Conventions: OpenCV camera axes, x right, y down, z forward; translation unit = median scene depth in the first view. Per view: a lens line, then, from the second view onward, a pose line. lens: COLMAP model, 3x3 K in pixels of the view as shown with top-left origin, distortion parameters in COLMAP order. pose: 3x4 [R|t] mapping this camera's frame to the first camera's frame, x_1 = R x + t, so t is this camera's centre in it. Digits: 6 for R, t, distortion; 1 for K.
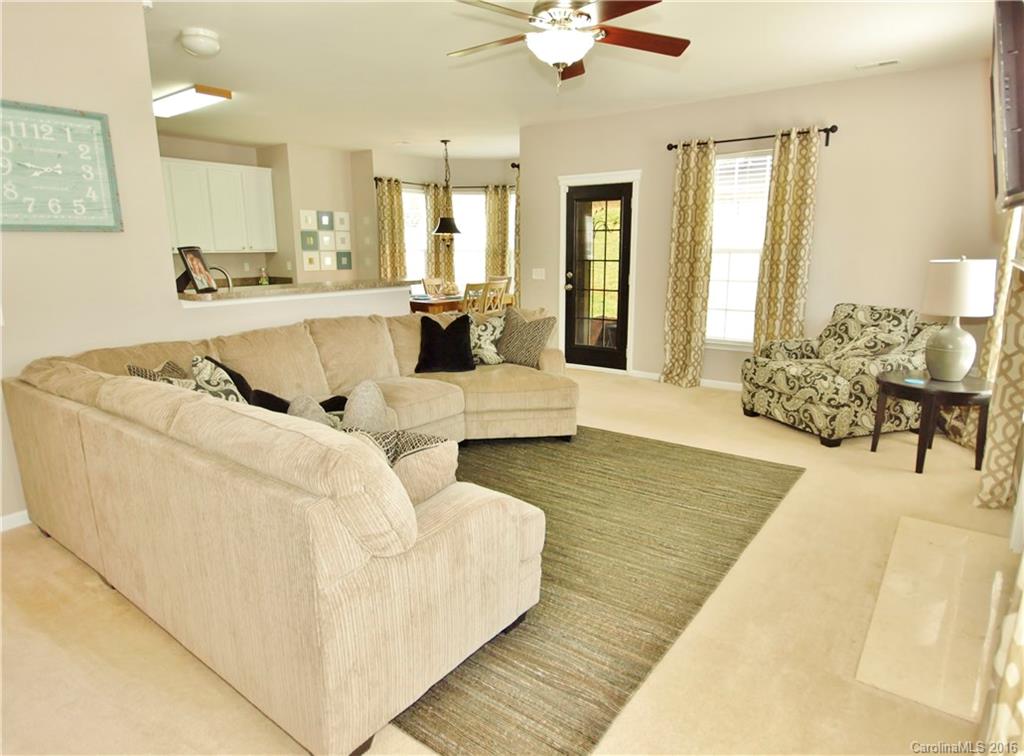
lens RADIAL K [[606.9, 0, 508.2], [0, 606.9, 378.1], [0, 0, 1]] dist [-0.007902, -0.000042]
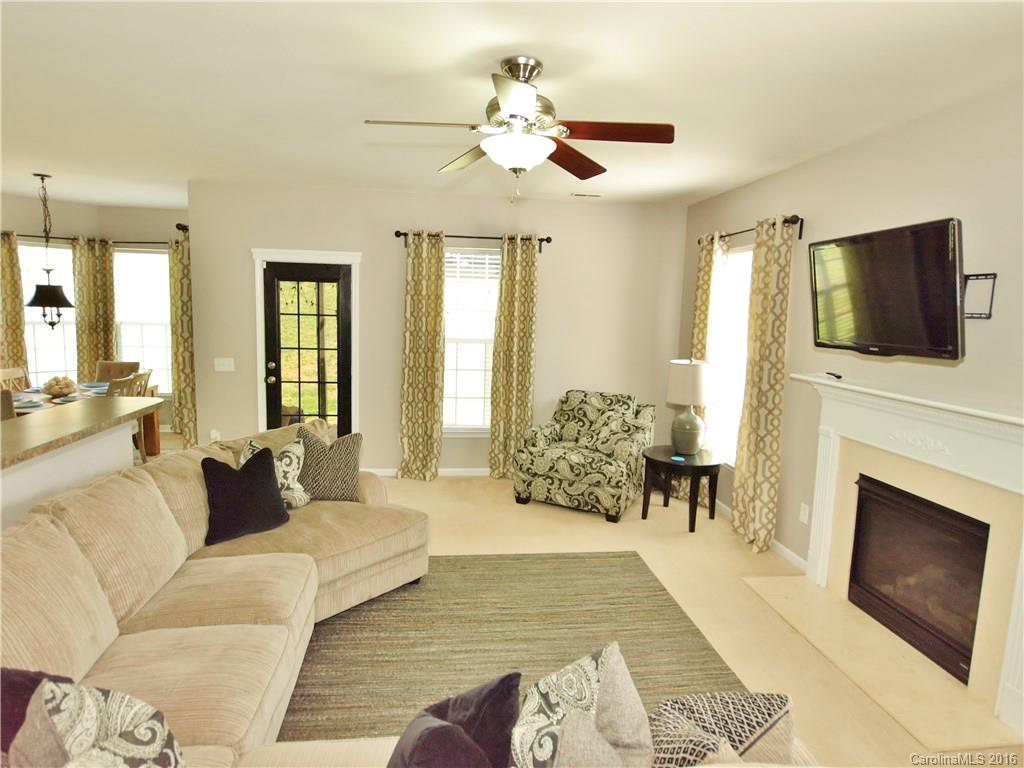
lens RADIAL K [[602.5, 0, 512.0], [0, 602.5, 384.0], [0, 0, 1]] dist [-0.001870, -0.000572]
pose [[0.720359, -0.062531, 0.690777, -0.341659], [0.113543, 0.993124, -0.028505, -0.122498], [-0.684245, 0.098967, 0.722506, 0.263808]]
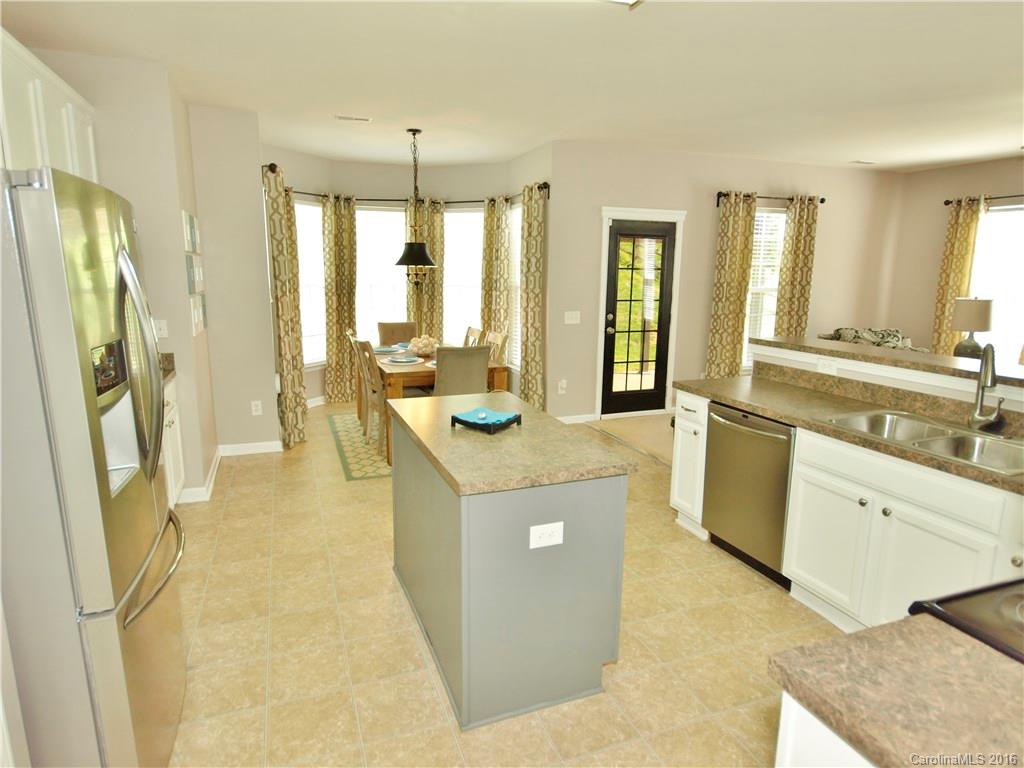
lens RADIAL K [[602.5, 0, 512.0], [0, 602.5, 384.0], [0, 0, 1]] dist [-0.001870, -0.000572]
pose [[0.536844, -0.149404, 0.830348, -1.073590], [0.165258, 0.983752, 0.070162, -0.232985], [-0.827338, 0.099556, 0.552811, 0.932442]]
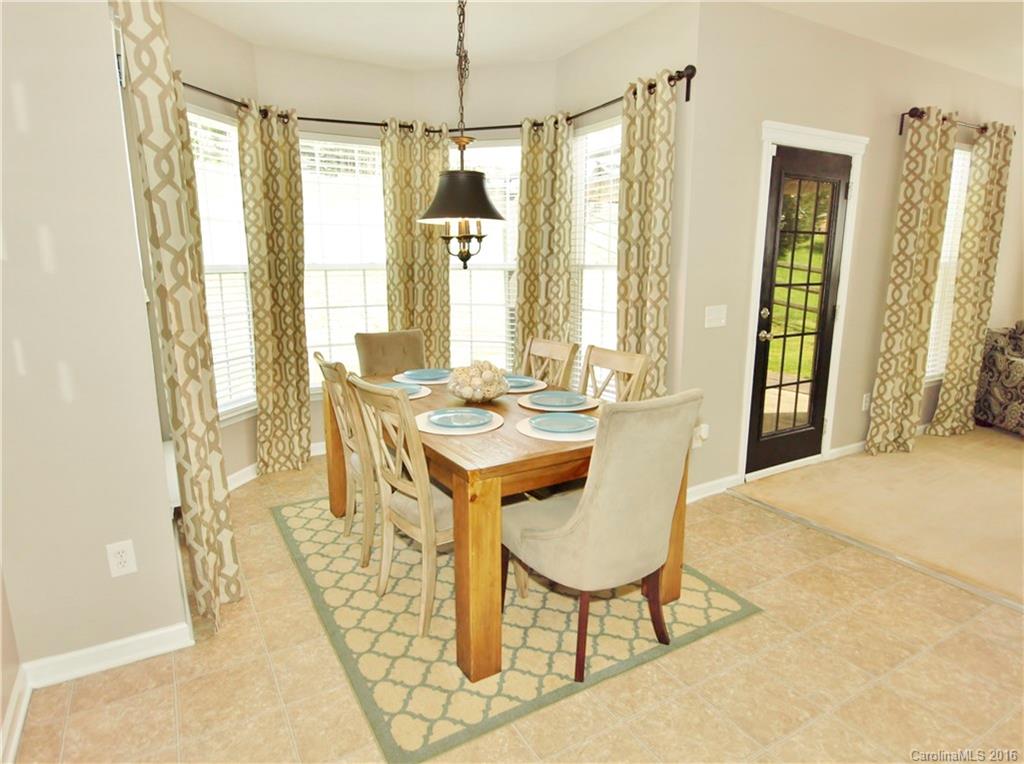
lens RADIAL K [[601.2, 0, 512.0], [0, 601.2, 382.0], [0, 0, 1]] dist [-0.001756, 0.003549]
pose [[0.387193, -0.178323, 0.904590, -0.697132], [0.195311, 0.974716, 0.108548, -0.310403], [-0.901074, 0.134647, 0.412232, 1.451042]]
